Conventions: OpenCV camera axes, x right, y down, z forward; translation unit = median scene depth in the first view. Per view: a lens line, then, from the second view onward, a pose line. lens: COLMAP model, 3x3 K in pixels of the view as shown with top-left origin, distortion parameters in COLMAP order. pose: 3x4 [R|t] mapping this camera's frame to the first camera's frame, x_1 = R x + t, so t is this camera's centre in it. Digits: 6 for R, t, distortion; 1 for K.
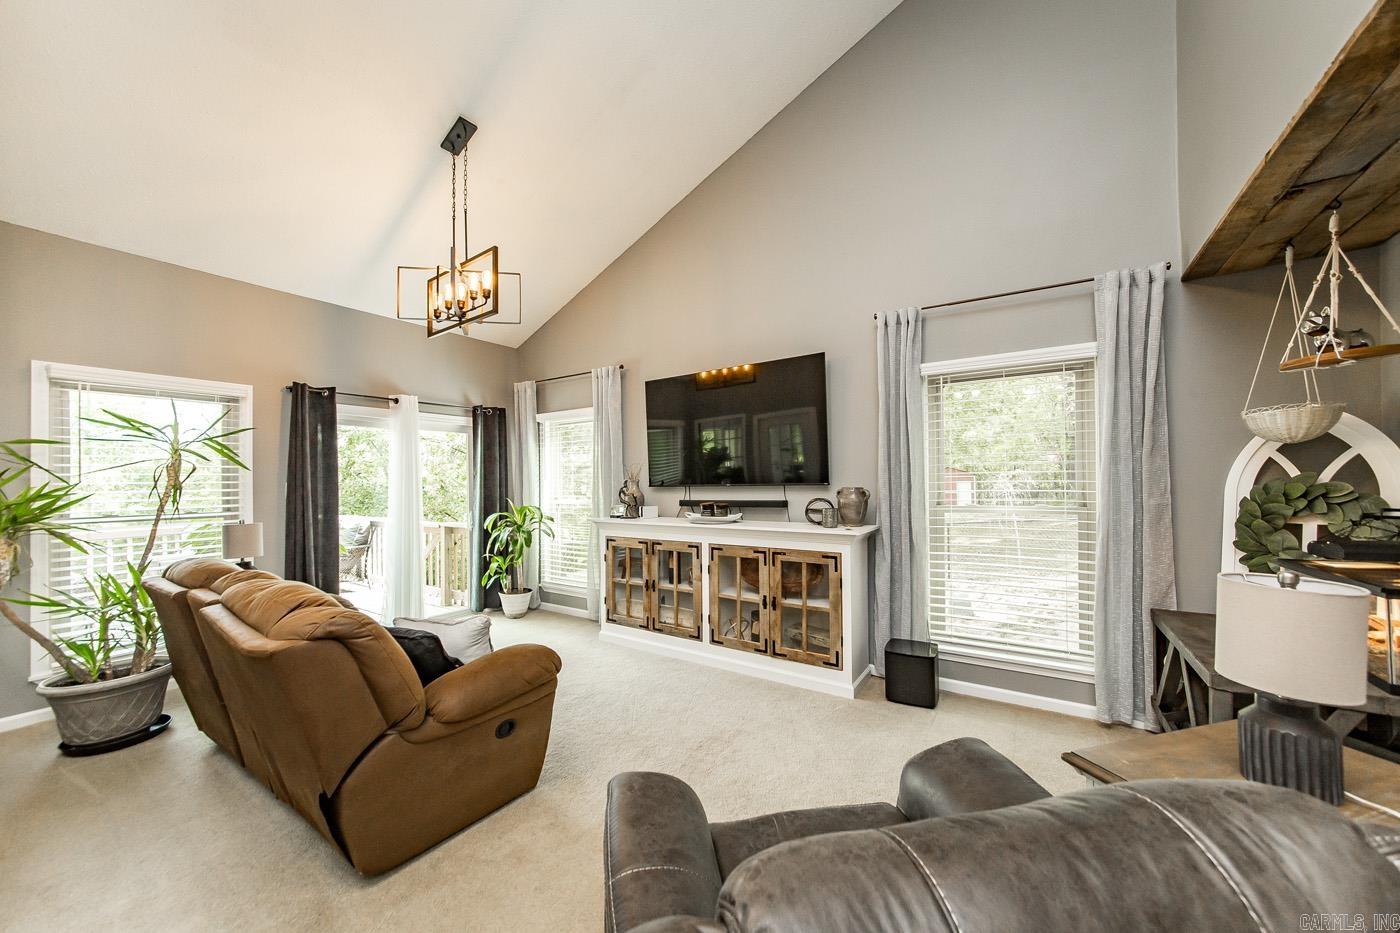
lens RADIAL K [[496.6, 0, 702.7], [0, 496.6, 479.1], [0, 0, 1]] dist [0.002881, 0.001100]
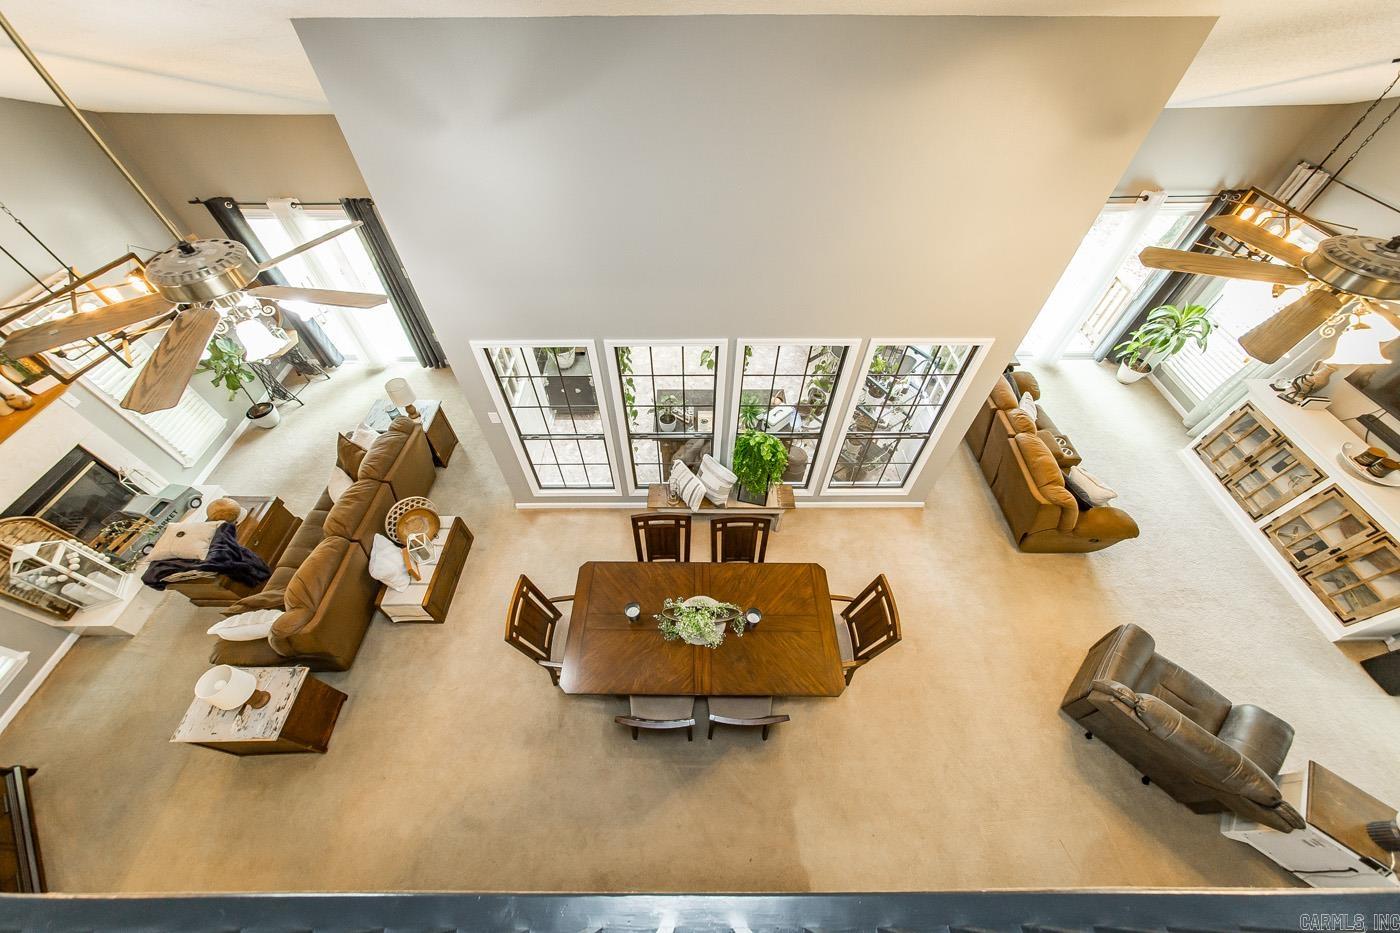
lens RADIAL K [[496.6, 0, 692.0], [0, 496.6, 466.2], [0, 0, 1]] dist [0.002881, 0.001100]
pose [[0.552284, 0.649003, -0.523238, -0.233931], [0.004994, 0.625056, 0.780564, -0.824415], [0.833641, -0.433706, 0.341967, -0.655186]]
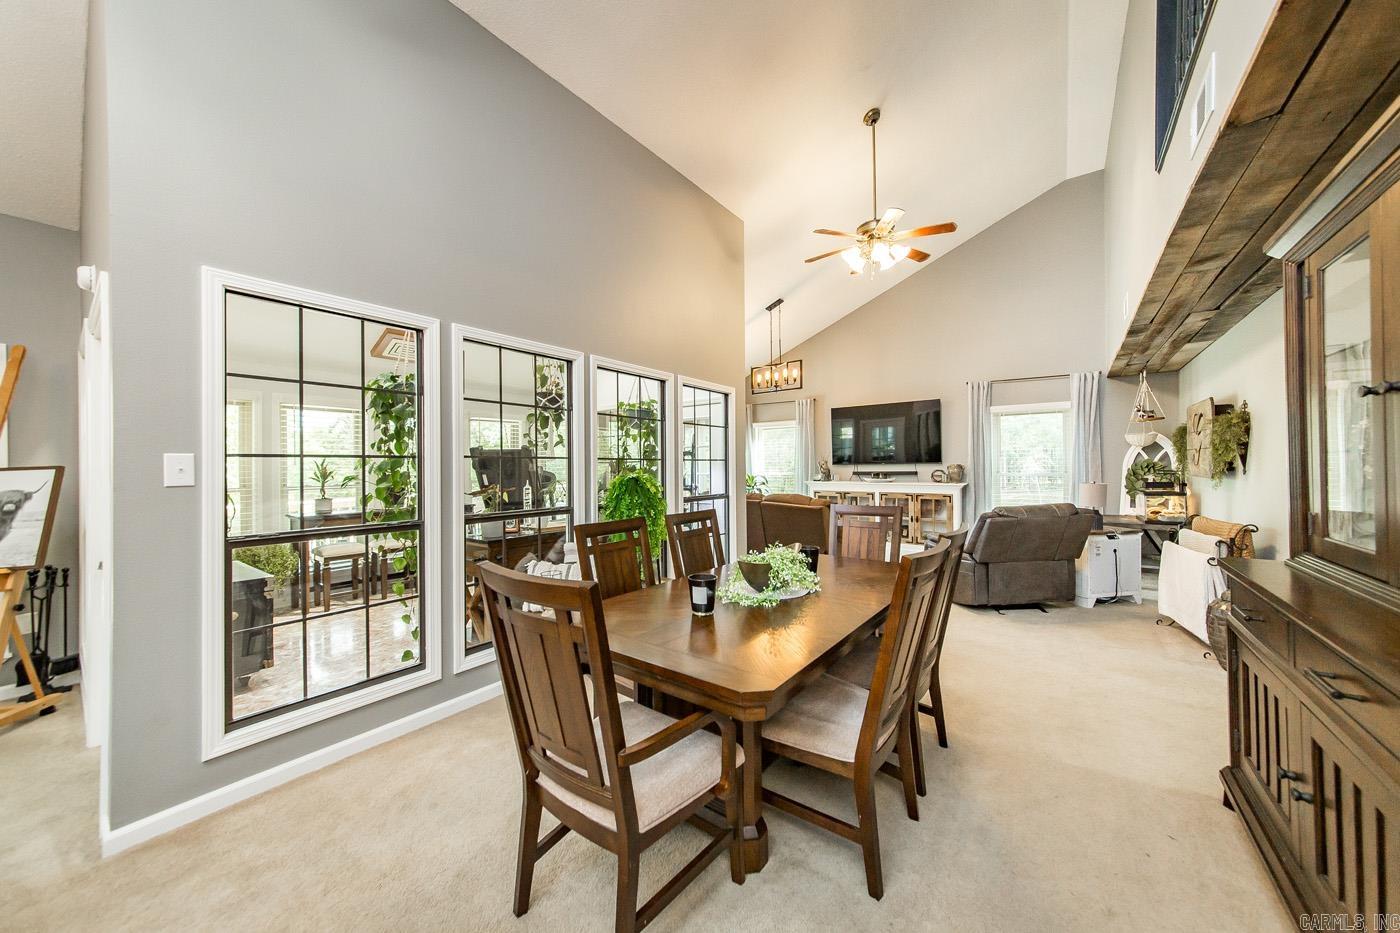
lens RADIAL K [[496.6, 0, 696.3], [0, 496.6, 461.3], [0, 0, 1]] dist [0.002881, 0.001100]
pose [[0.998049, -0.000094, -0.062441, -0.604027], [0.000373, 0.999990, 0.004459, -0.005334], [0.062440, -0.004474, 0.998039, -1.064329]]
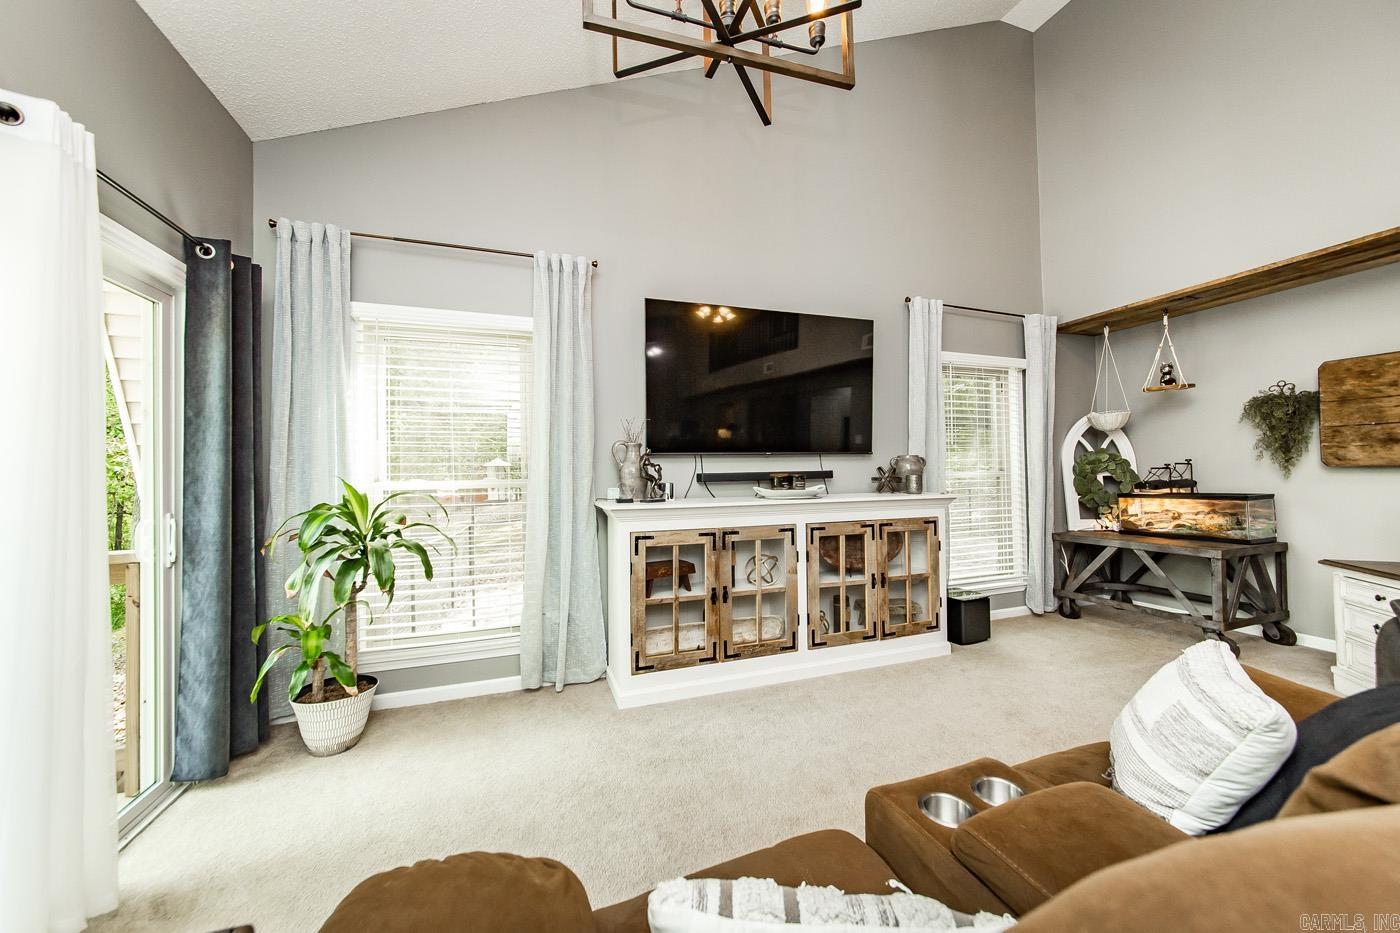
lens RADIAL K [[496.6, 0, 699.6], [0, 496.6, 450.8], [0, 0, 1]] dist [0.002881, 0.001100]
pose [[0.604699, 0.026694, 0.796007, -0.730142], [-0.006368, 0.999568, -0.028683, 0.036241], [-0.796429, 0.012275, 0.604608, 0.649045]]
